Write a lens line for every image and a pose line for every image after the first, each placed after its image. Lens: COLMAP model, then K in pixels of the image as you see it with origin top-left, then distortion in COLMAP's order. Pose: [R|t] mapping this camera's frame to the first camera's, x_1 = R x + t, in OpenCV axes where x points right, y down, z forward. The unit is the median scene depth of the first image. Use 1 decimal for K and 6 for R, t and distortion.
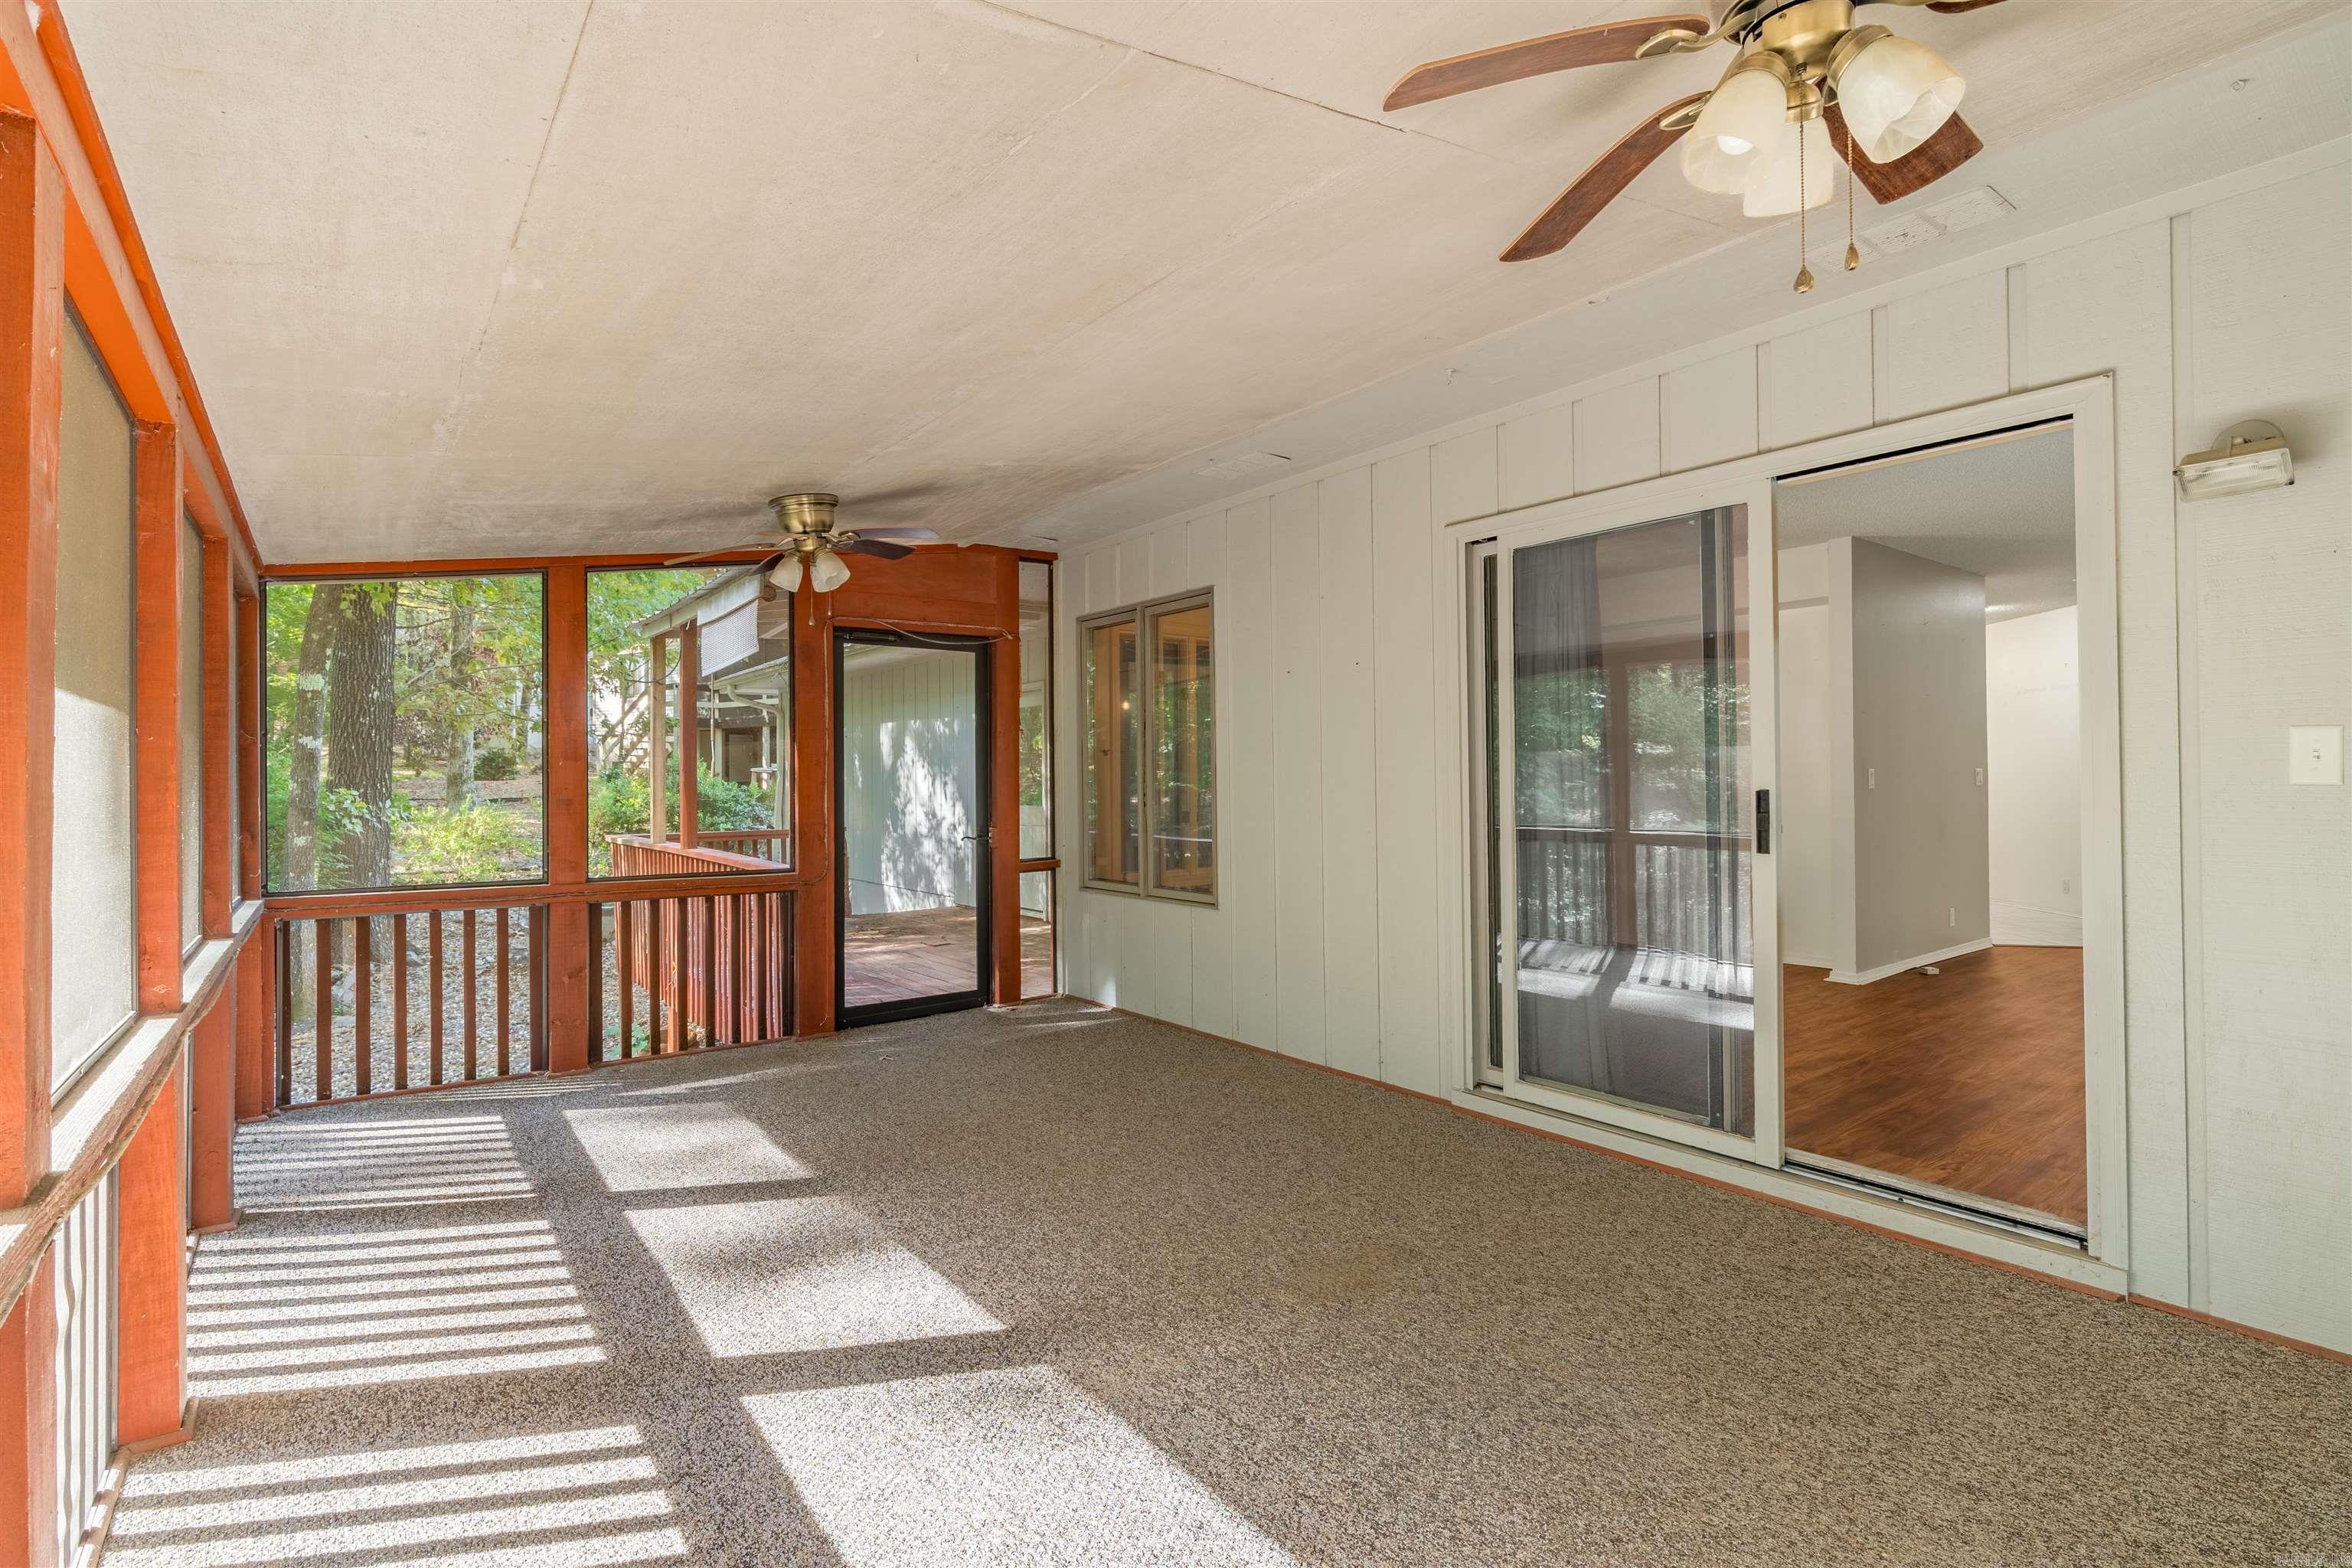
lens RADIAL K [[1113.5, 0, 1178.6], [0, 1113.5, 771.1], [0, 0, 1]] dist [-0.001172, 0.000142]
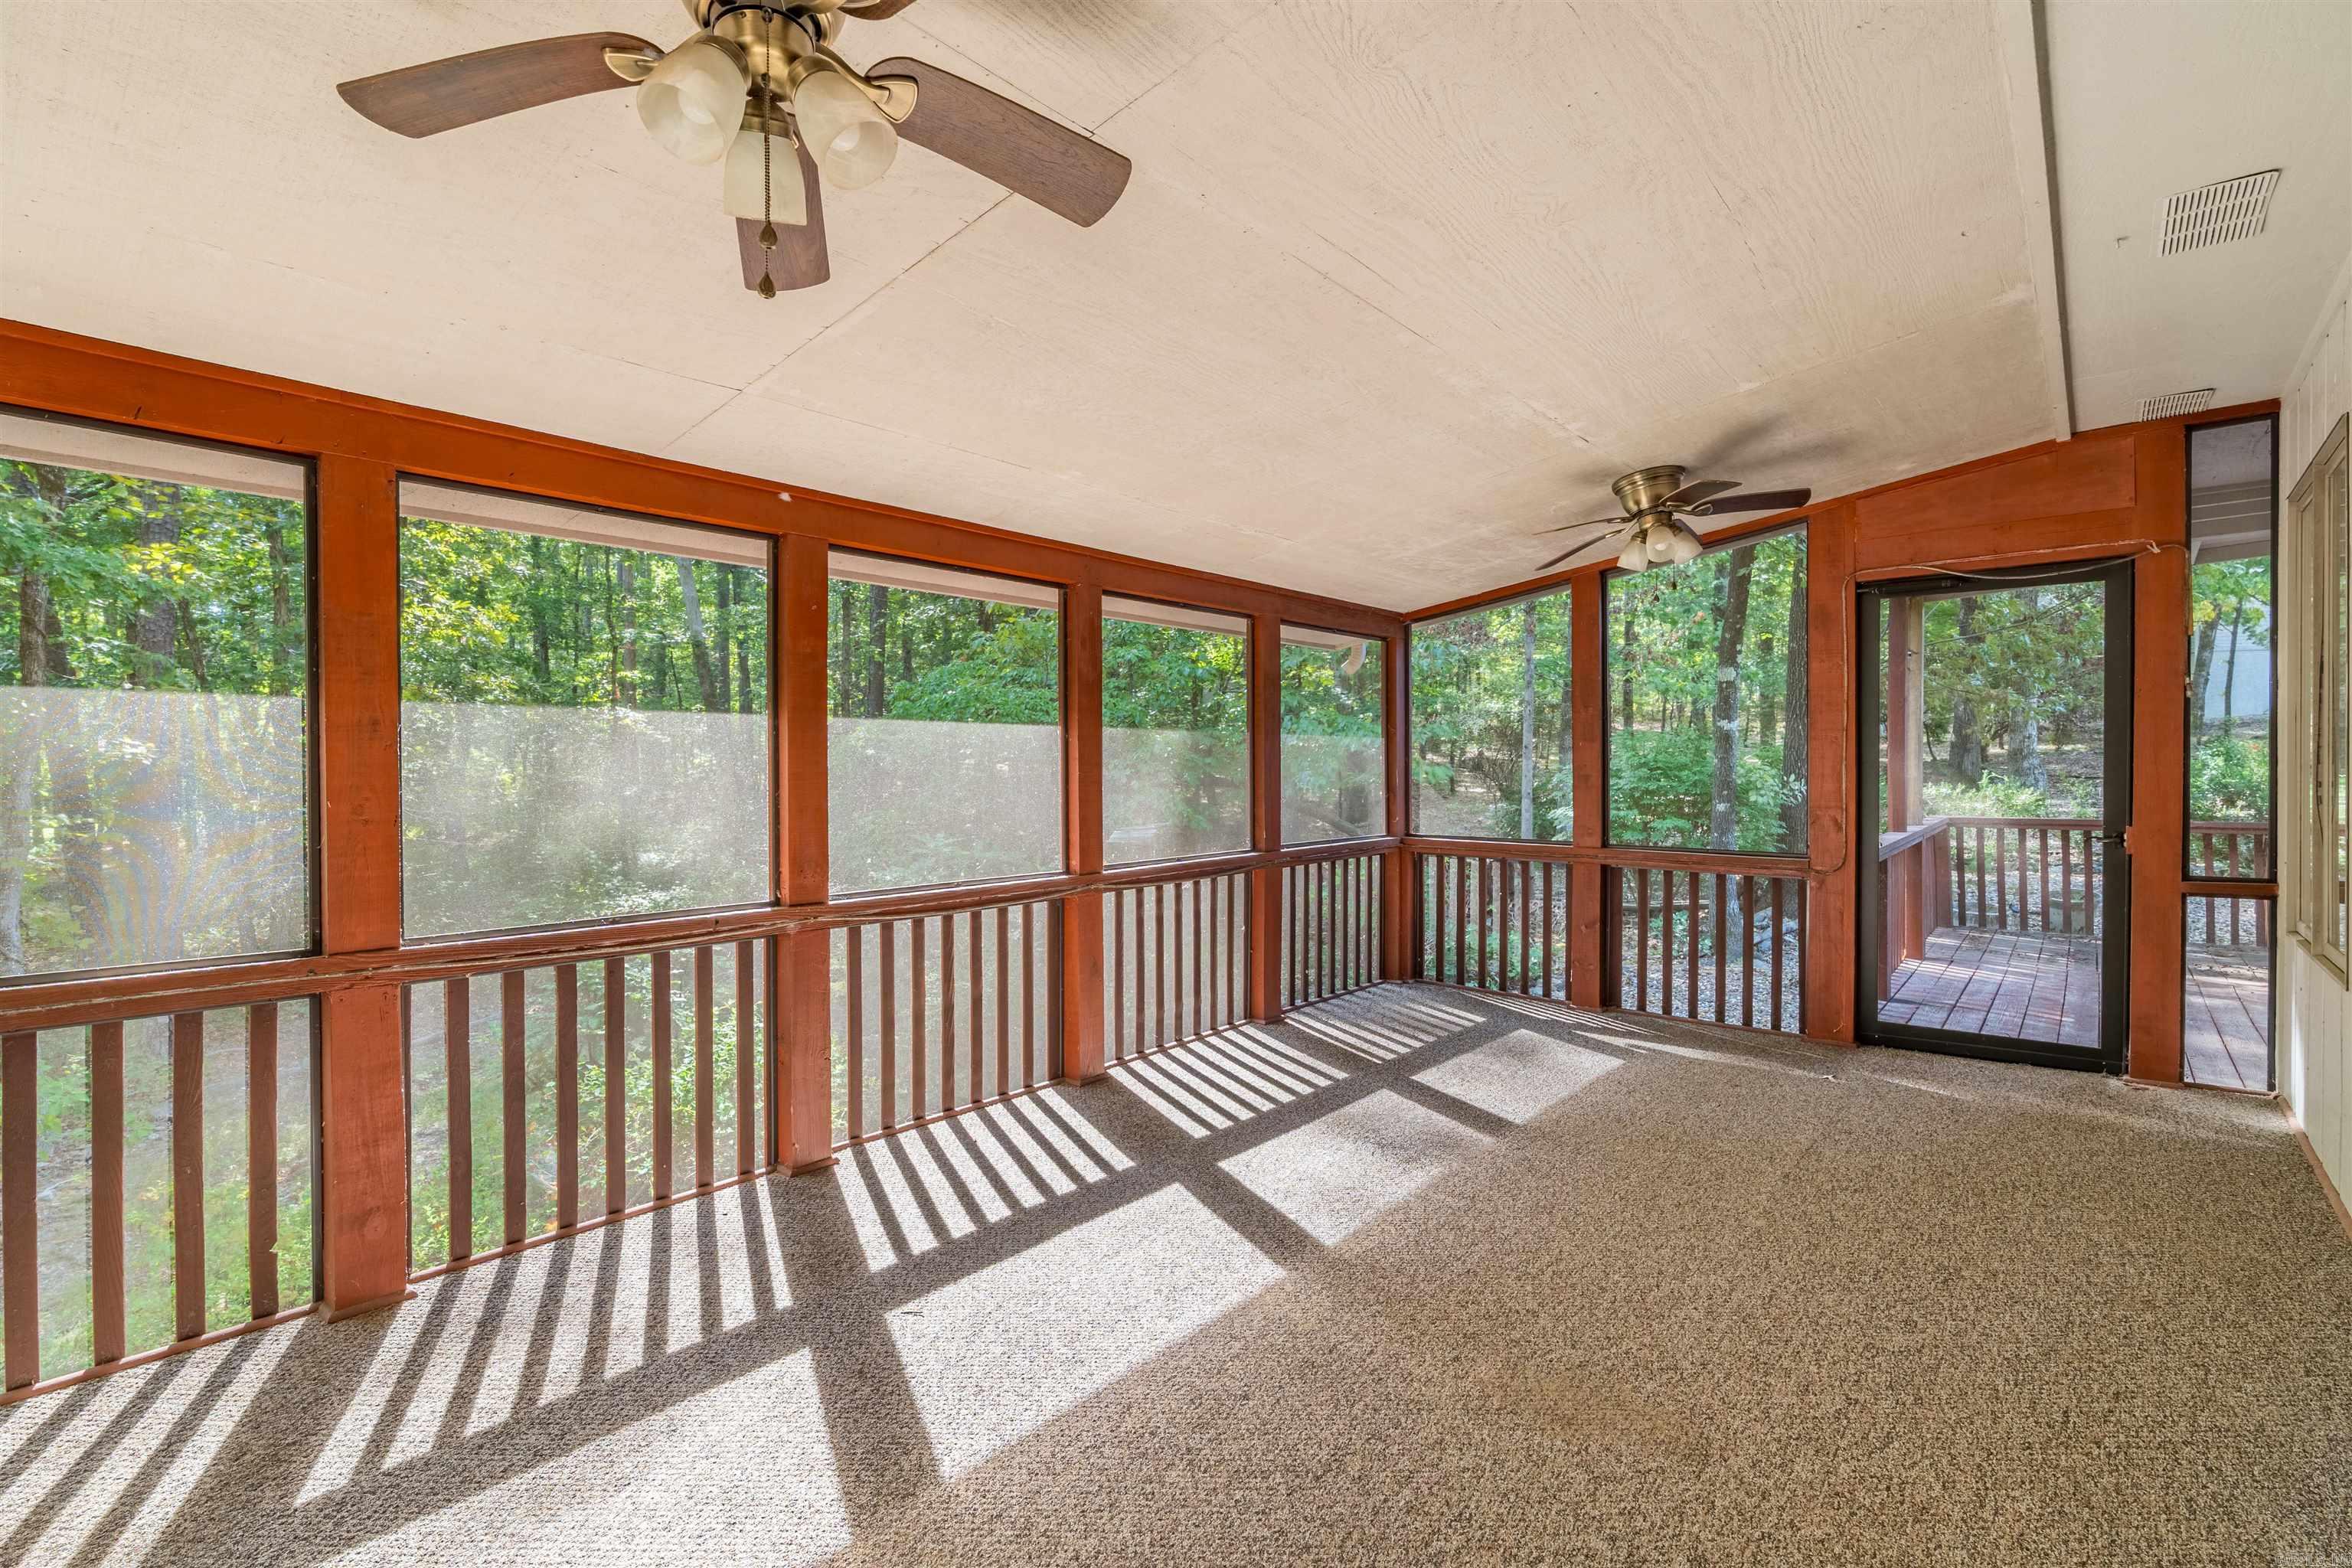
lens RADIAL K [[1088.9, 0, 1158.2], [0, 1088.9, 782.2], [0, 0, 1]] dist [-0.005553, 0.000669]
pose [[0.199033, 0.022130, -0.979743, 0.419333], [0.011392, 0.999625, 0.024894, -0.001101], [0.979926, -0.016116, 0.198707, 0.291269]]
